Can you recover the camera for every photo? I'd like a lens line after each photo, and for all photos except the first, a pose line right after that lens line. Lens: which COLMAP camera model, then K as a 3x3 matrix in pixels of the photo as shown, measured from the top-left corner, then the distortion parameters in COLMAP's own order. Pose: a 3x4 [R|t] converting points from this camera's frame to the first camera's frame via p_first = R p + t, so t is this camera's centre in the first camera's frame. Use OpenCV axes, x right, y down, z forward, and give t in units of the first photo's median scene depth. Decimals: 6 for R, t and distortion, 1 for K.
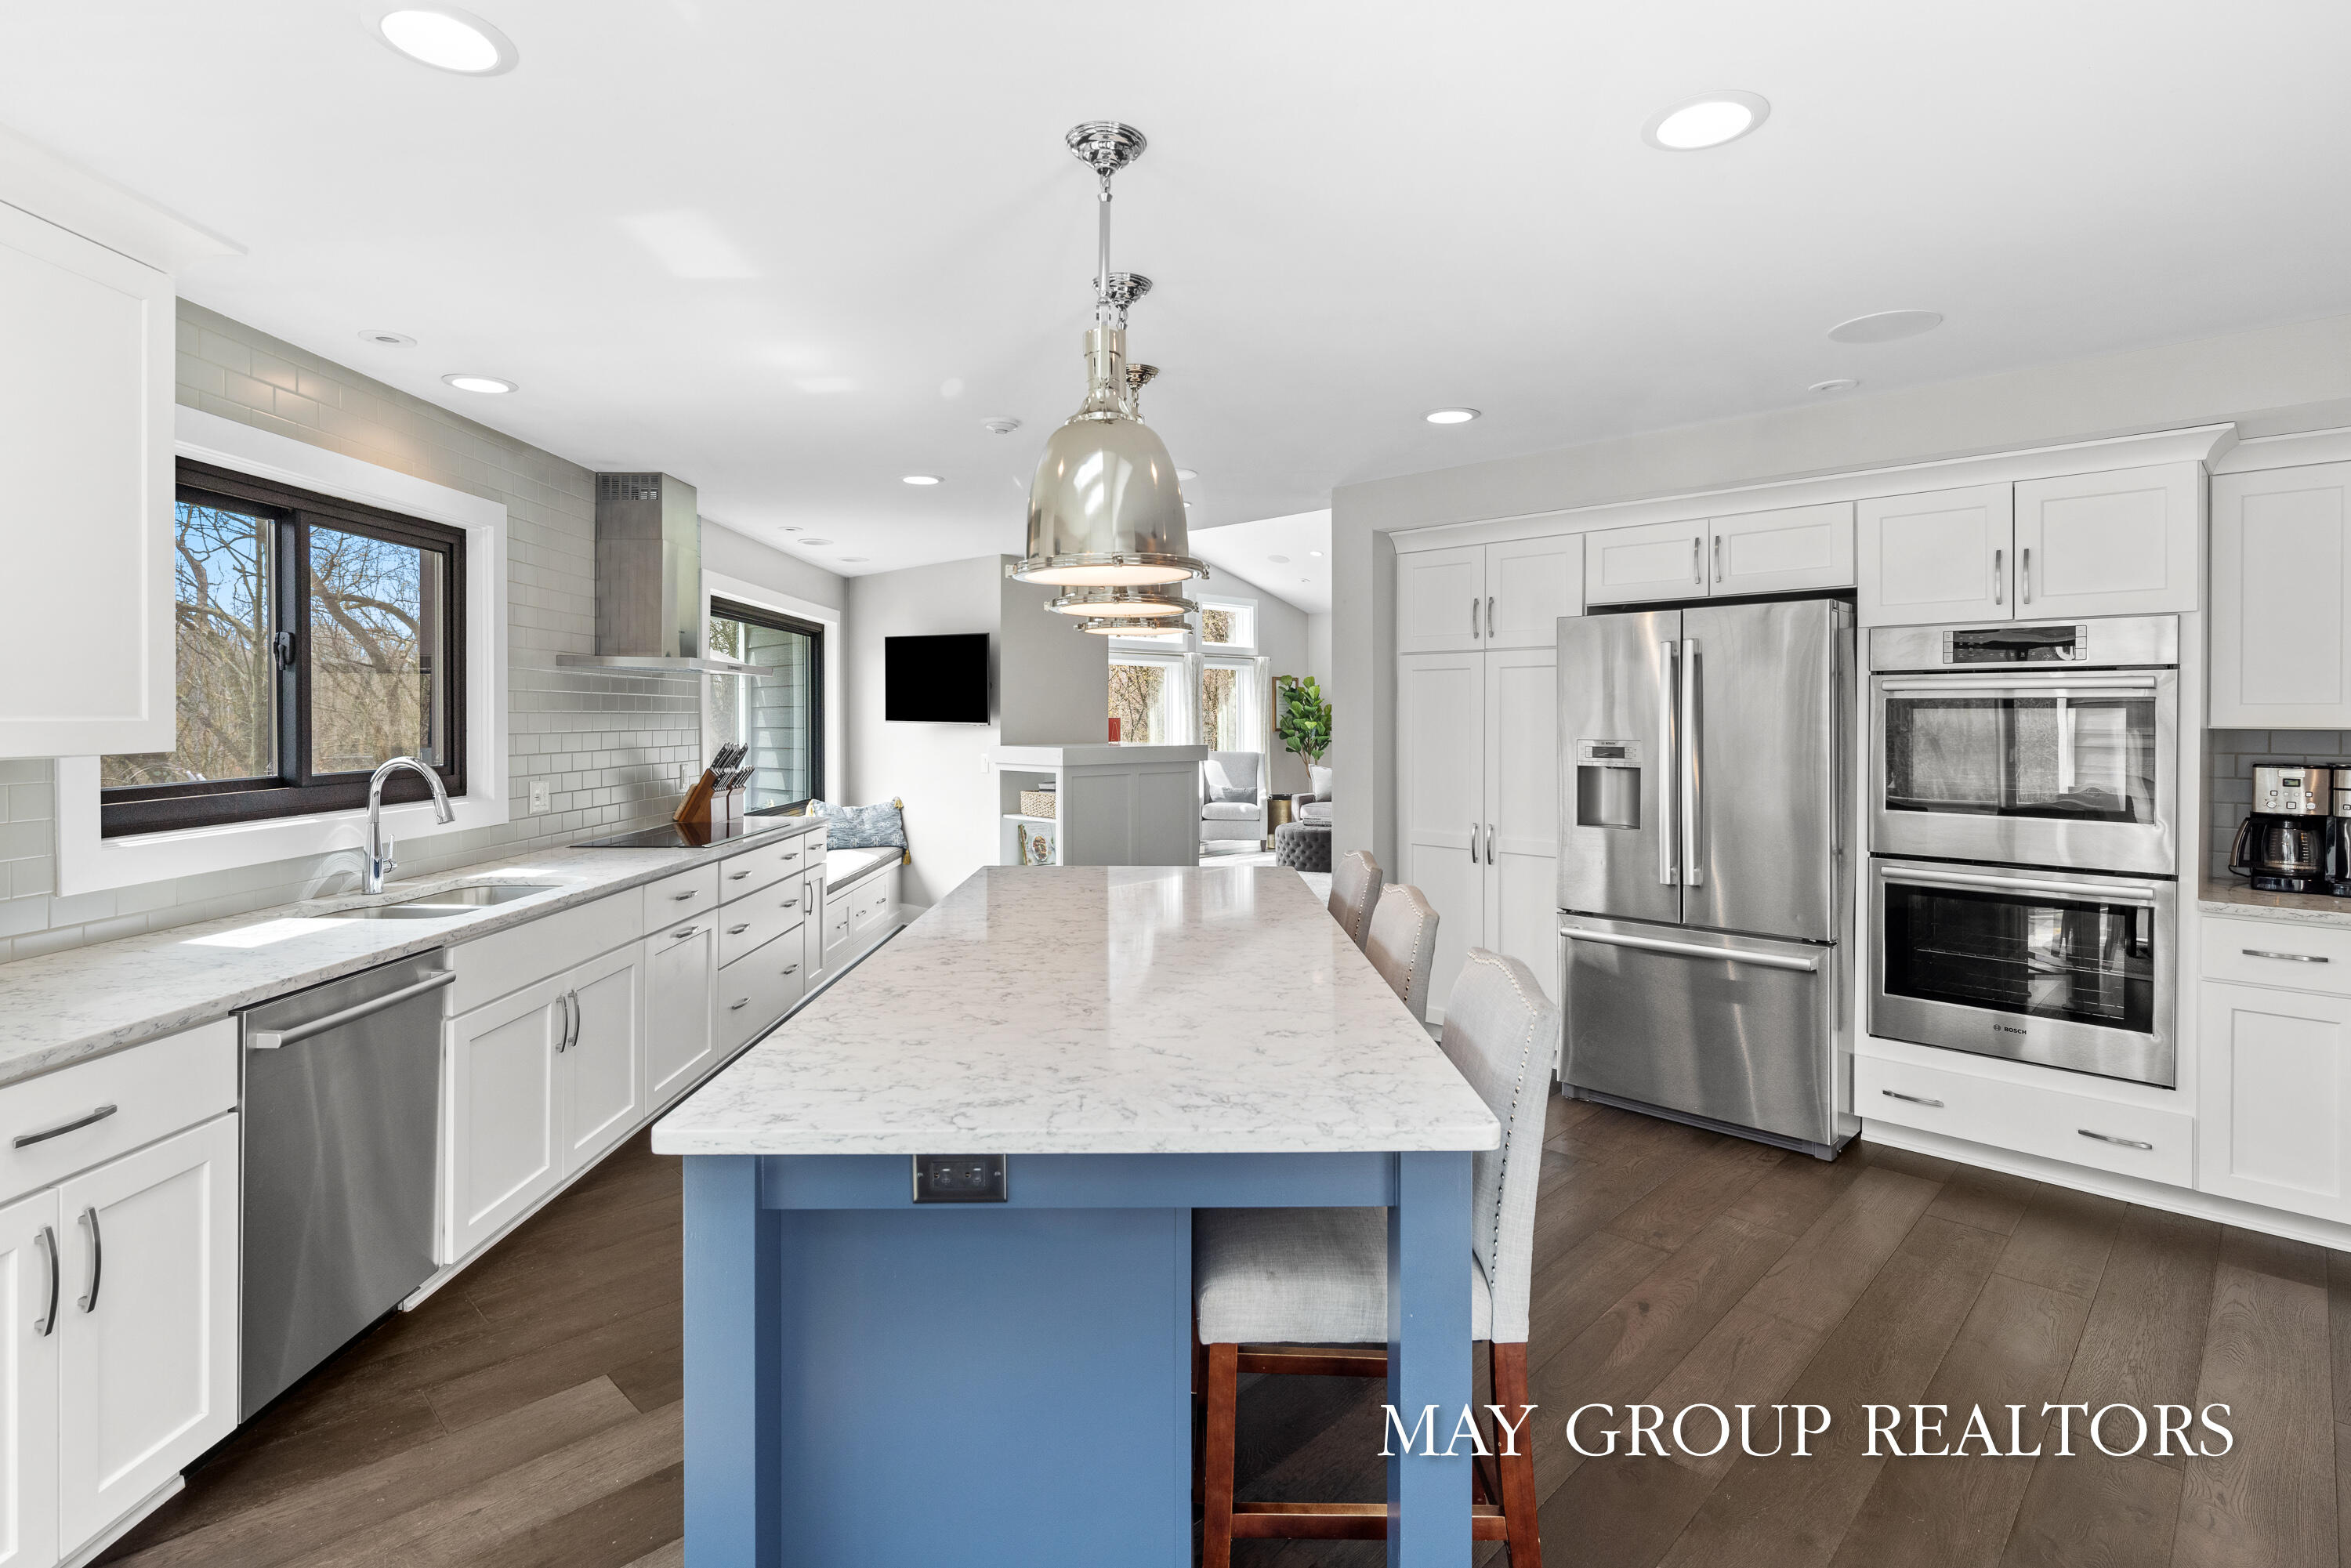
lens RADIAL K [[1151.7, 0, 1177.6], [0, 1151.7, 721.8], [0, 0, 1]] dist [-0.000073, -0.000015]
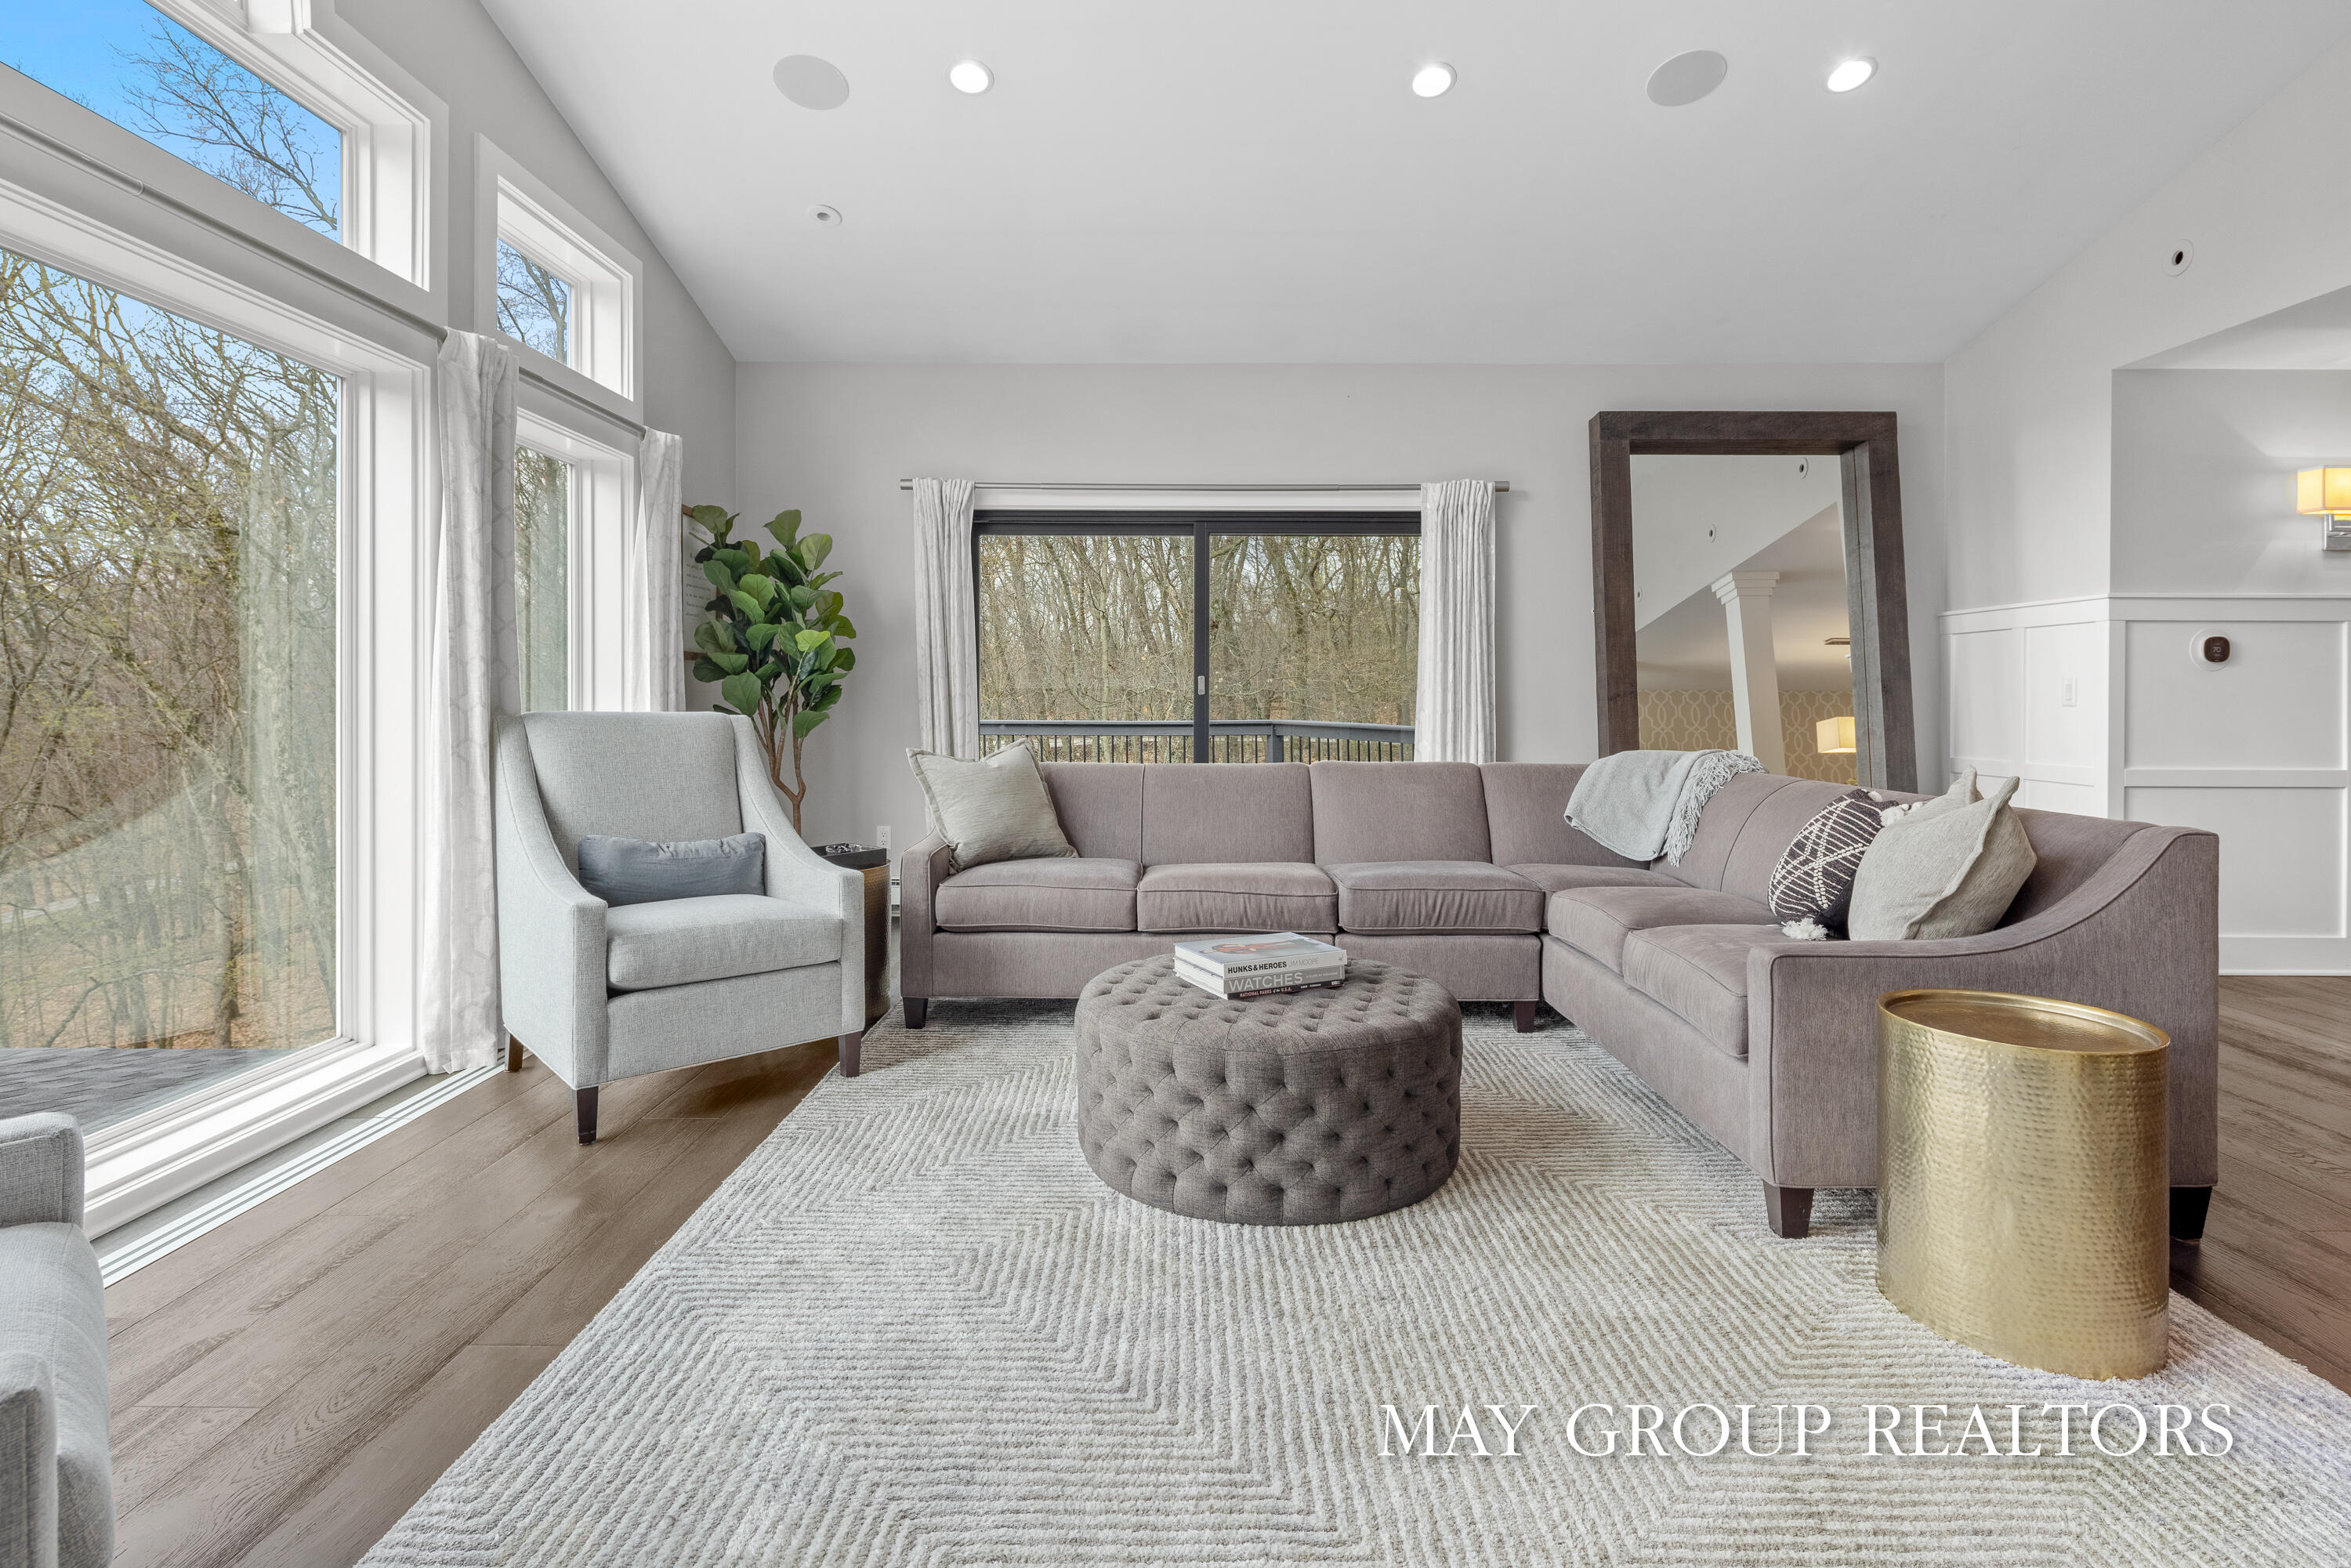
lens RADIAL K [[1150.2, 0, 1170.6], [0, 1150.2, 727.9], [0, 0, 1]] dist [0.001068, 0.000237]
pose [[0.723187, -0.013733, 0.690516, -0.051461], [-0.001312, 0.999773, 0.021257, 0.022049], [-0.690651, -0.016278, 0.723005, 0.656708]]
